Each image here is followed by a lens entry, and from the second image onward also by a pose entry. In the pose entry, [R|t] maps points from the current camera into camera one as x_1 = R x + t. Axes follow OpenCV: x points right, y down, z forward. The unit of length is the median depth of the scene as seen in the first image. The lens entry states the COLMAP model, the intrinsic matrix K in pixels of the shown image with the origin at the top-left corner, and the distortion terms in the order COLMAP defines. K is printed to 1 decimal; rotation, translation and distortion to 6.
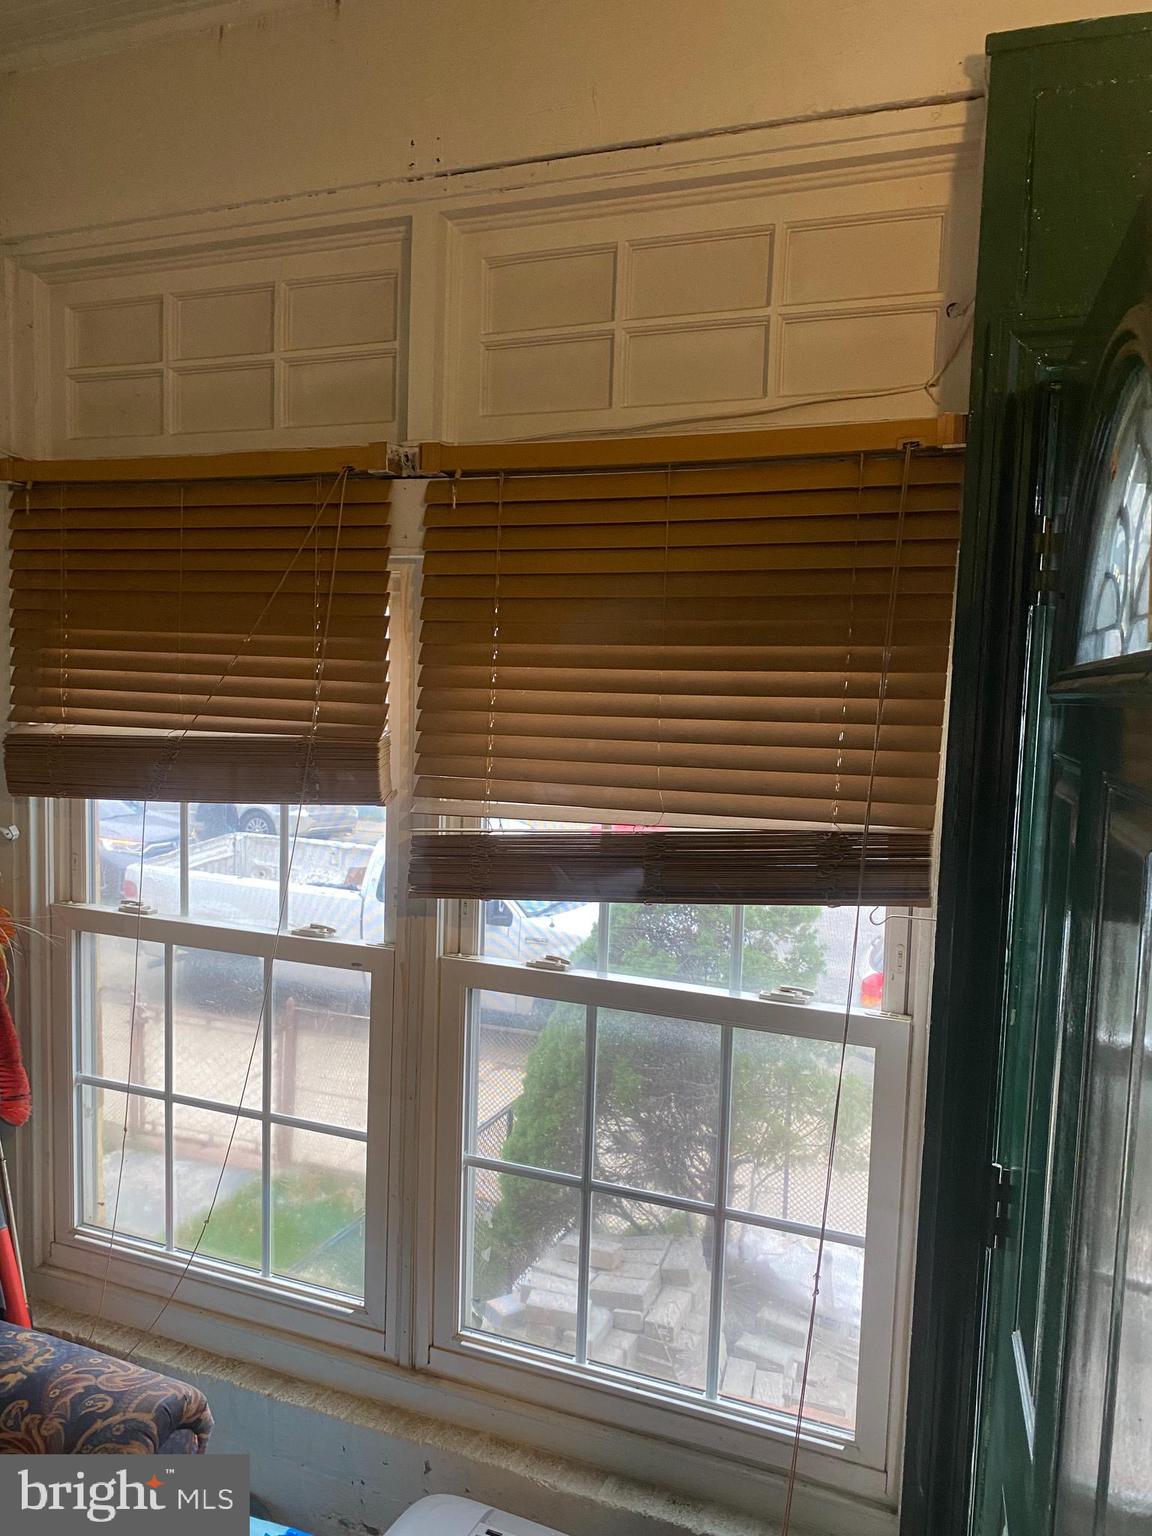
lens RADIAL K [[1158.6, 0, 573.6], [0, 1158.6, 787.2], [0, 0, 1]] dist [0.031769, -0.044018]
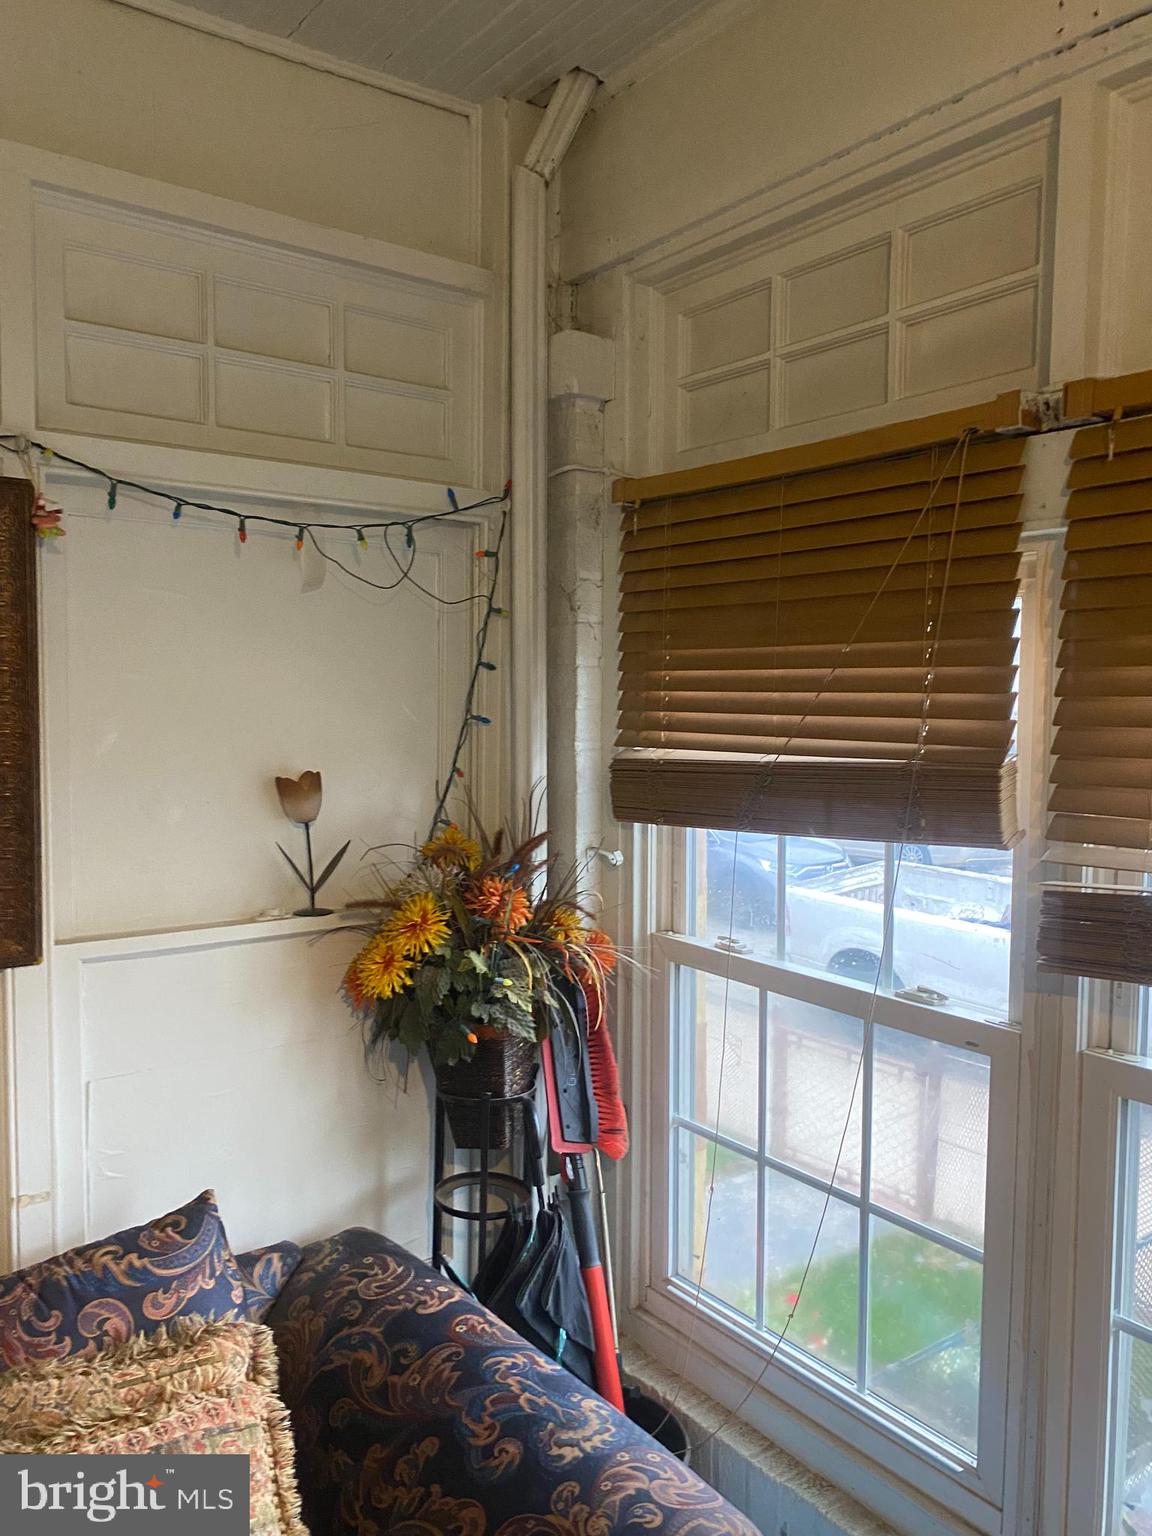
lens RADIAL K [[1158.6, 0, 573.6], [0, 1158.6, 787.2], [0, 0, 1]] dist [0.031769, -0.044018]
pose [[0.849925, 0.013766, -0.526723, 0.001725], [-0.026188, 0.999527, -0.016134, -0.005731], [0.526252, 0.027506, 0.849884, 0.166310]]
